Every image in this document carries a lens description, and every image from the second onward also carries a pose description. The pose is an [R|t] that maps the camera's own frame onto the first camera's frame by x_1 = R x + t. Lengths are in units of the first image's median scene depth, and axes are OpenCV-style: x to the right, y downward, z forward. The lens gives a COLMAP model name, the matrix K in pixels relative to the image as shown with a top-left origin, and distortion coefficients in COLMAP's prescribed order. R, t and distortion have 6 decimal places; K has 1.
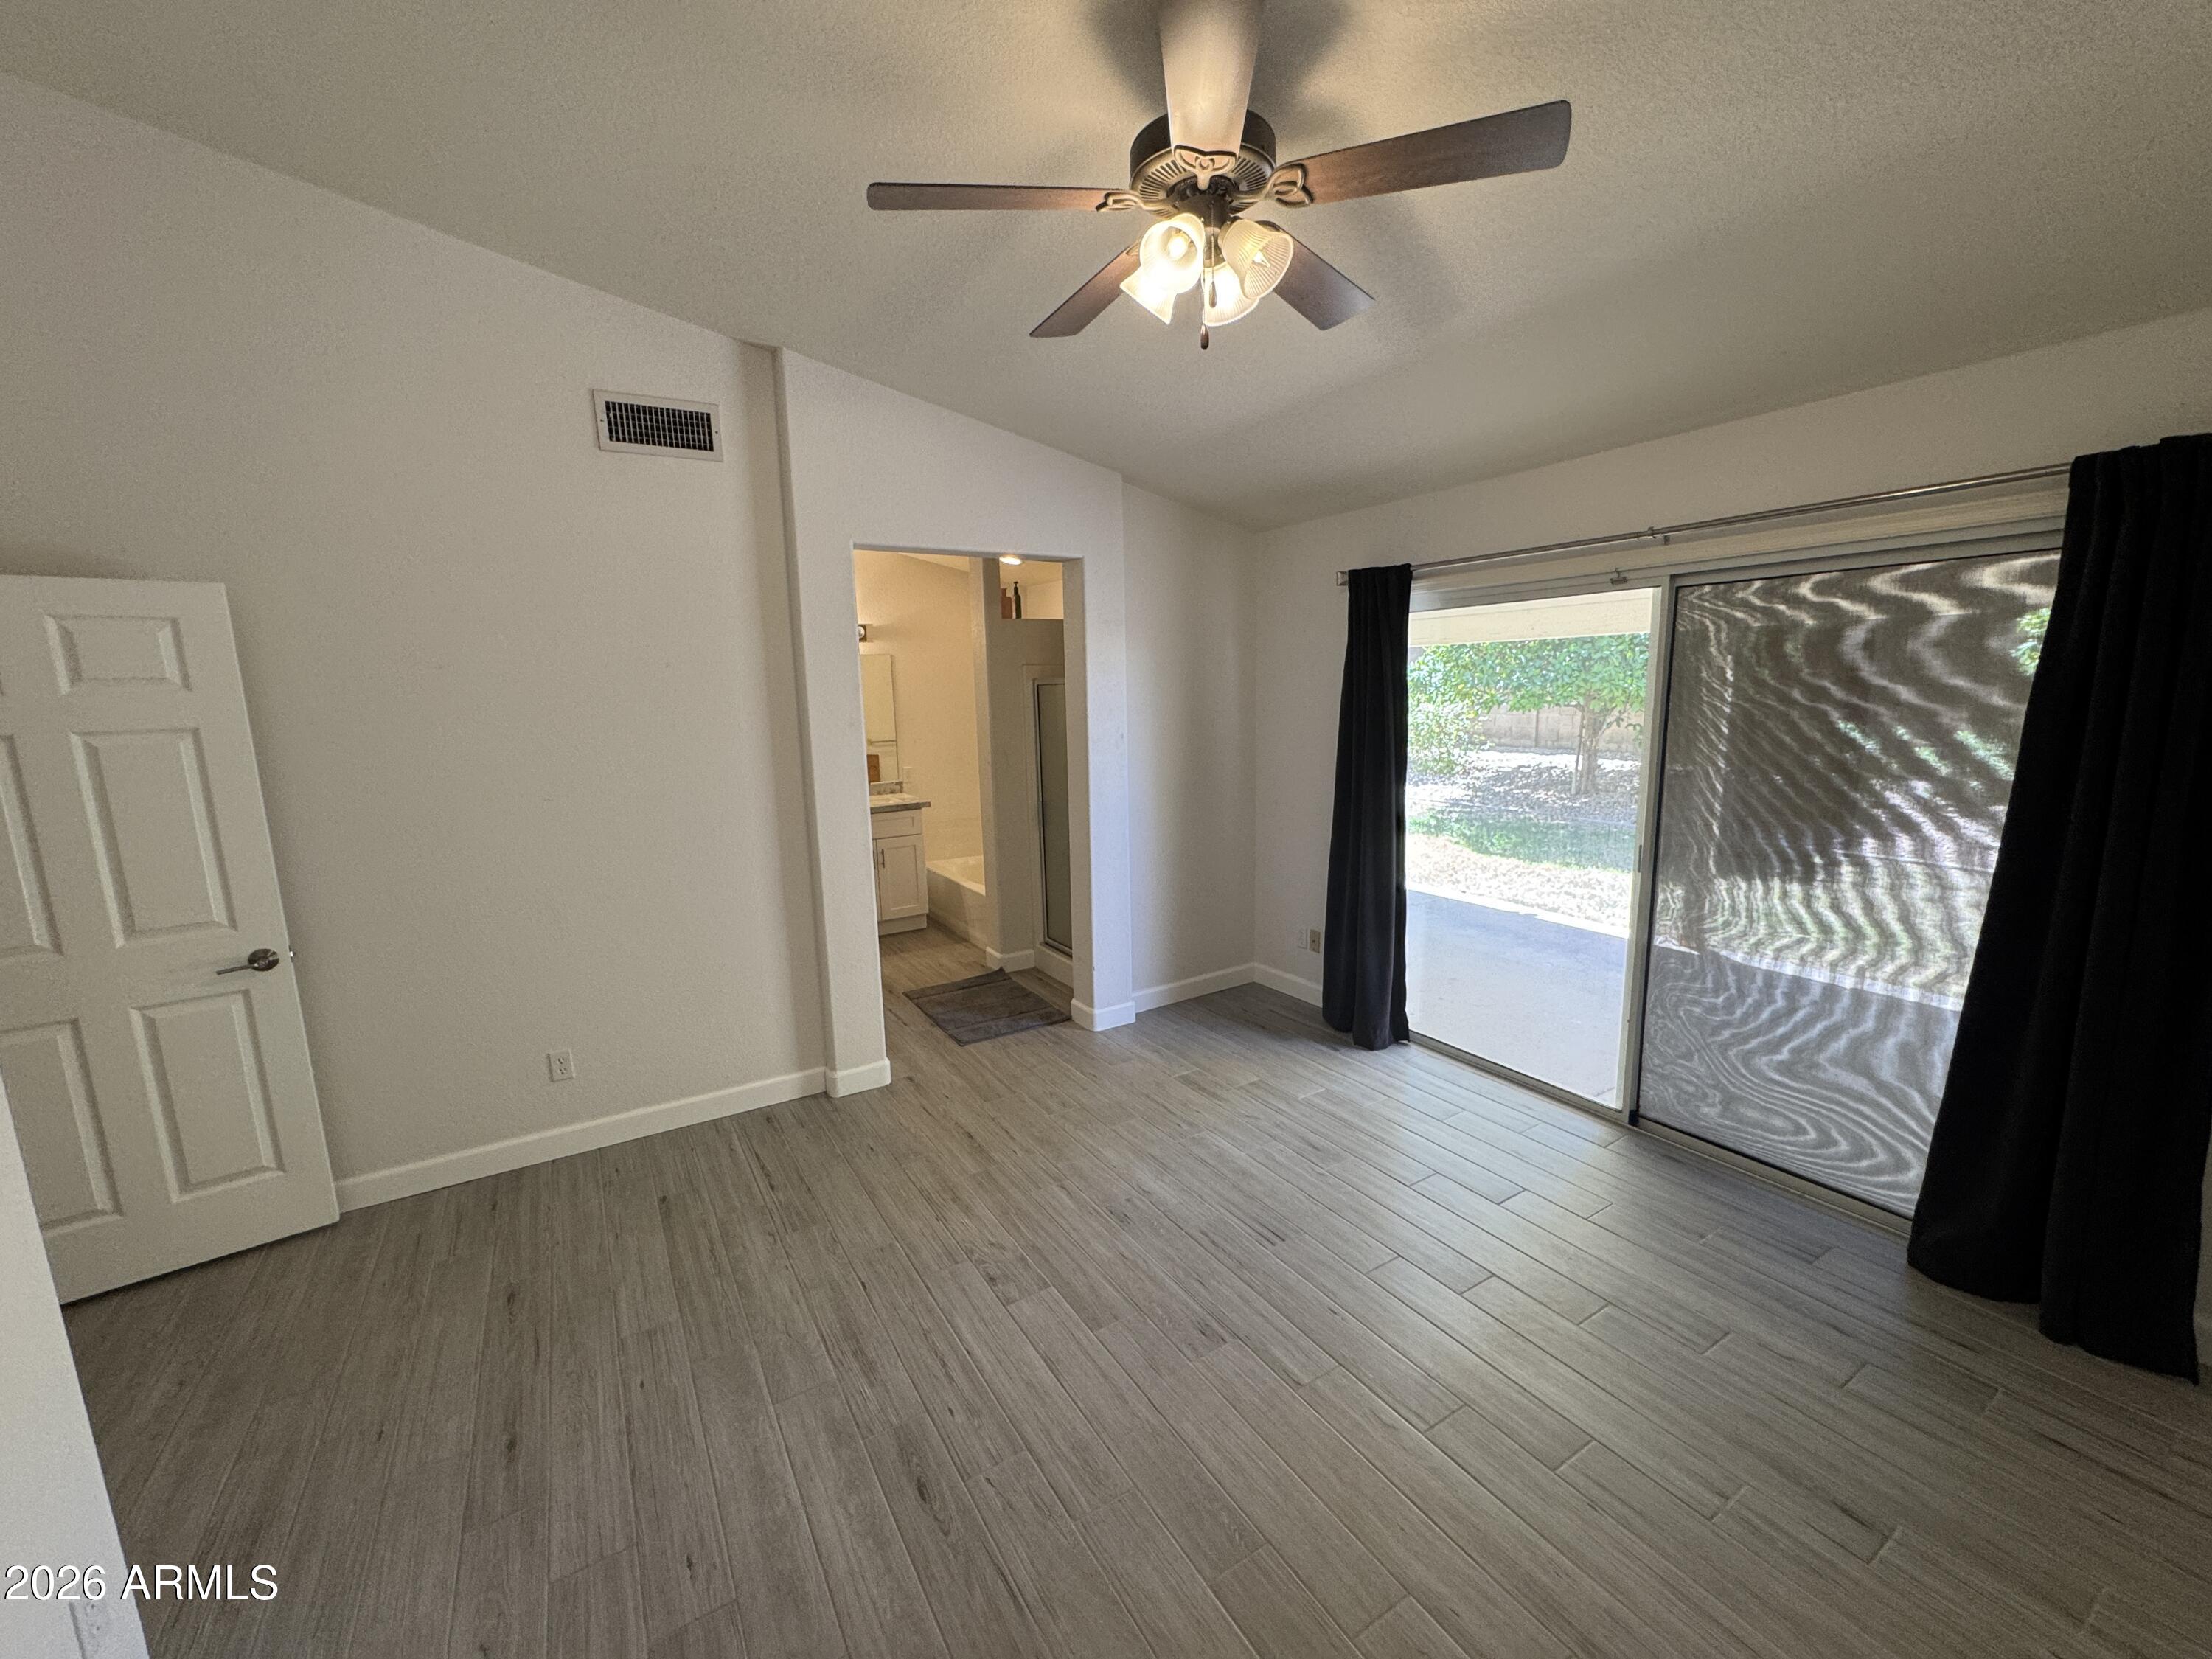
lens RADIAL K [[889.2, 0, 1101.7], [0, 889.2, 829.9], [0, 0, 1]] dist [0.001390, -0.000854]
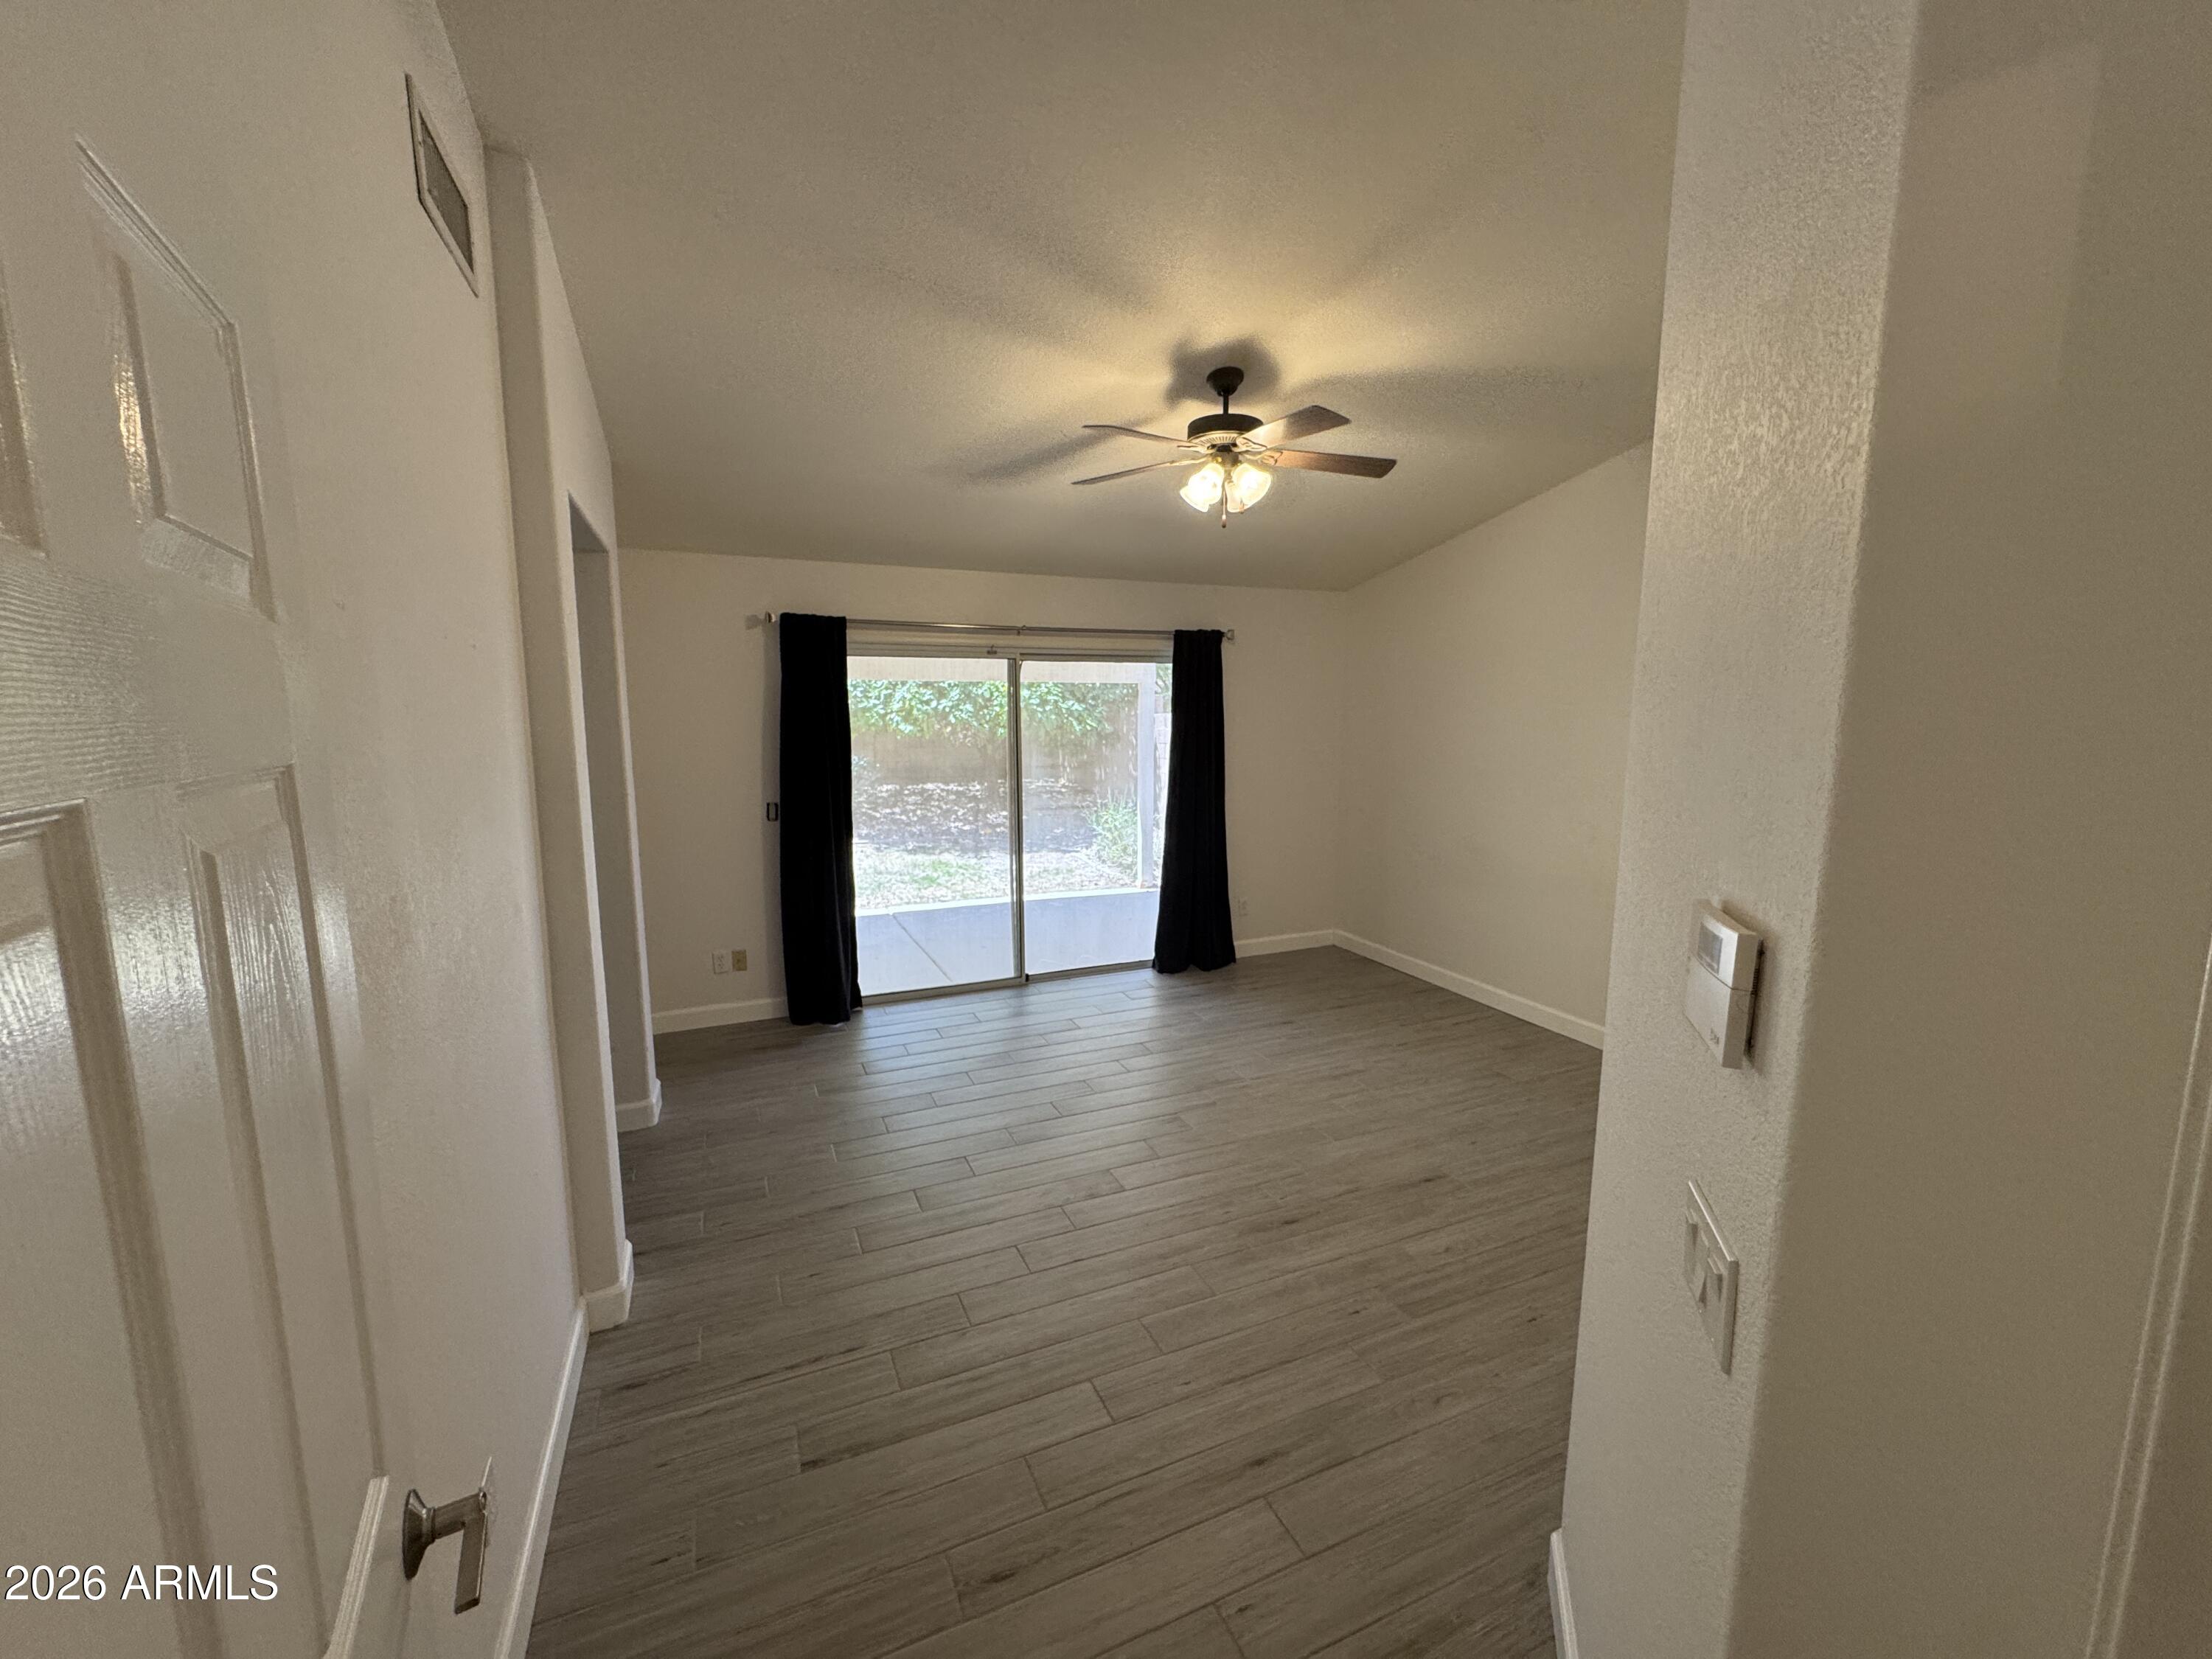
lens RADIAL K [[889.2, 0, 1100.8], [0, 889.2, 833.3], [0, 0, 1]] dist [0.001390, -0.000854]
pose [[0.134983, -0.112010, 0.984497, -1.225216], [0.158550, 0.983229, 0.090127, -0.082497], [-0.978081, 0.143926, 0.150478, 0.717971]]
